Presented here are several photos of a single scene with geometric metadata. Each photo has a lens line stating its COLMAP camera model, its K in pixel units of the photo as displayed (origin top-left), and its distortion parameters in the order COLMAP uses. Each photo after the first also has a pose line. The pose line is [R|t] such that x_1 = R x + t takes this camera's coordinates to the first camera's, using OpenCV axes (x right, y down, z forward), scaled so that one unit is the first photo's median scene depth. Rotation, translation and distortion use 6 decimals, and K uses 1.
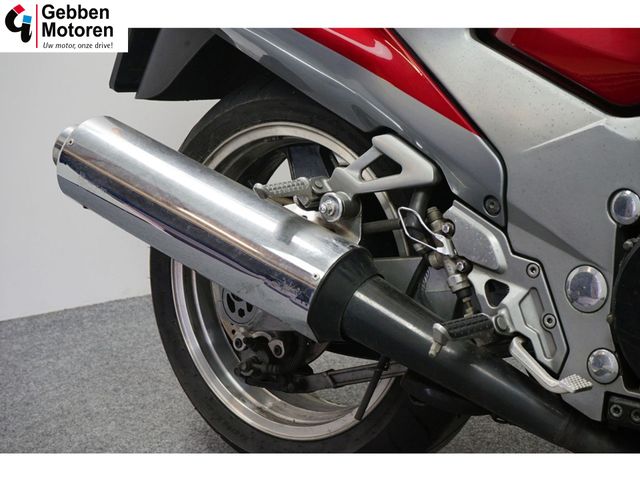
lens RADIAL K [[1299.8, 0, 320.0], [0, 1299.8, 239.5], [0, 0, 1]] dist [-0.055783, 0.000000]
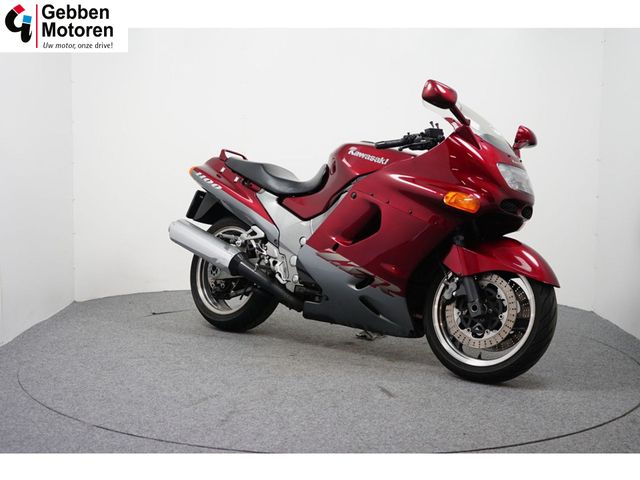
lens RADIAL K [[915.8, 0, 320.1], [0, 915.8, 239.6], [0, 0, 1]] dist [0.042383, 0.000000]
pose [[0.996265, 0.083105, -0.023440, 0.315916], [-0.086095, 0.976781, -0.196178, 0.483217], [0.006592, 0.197463, 0.980288, -1.690140]]
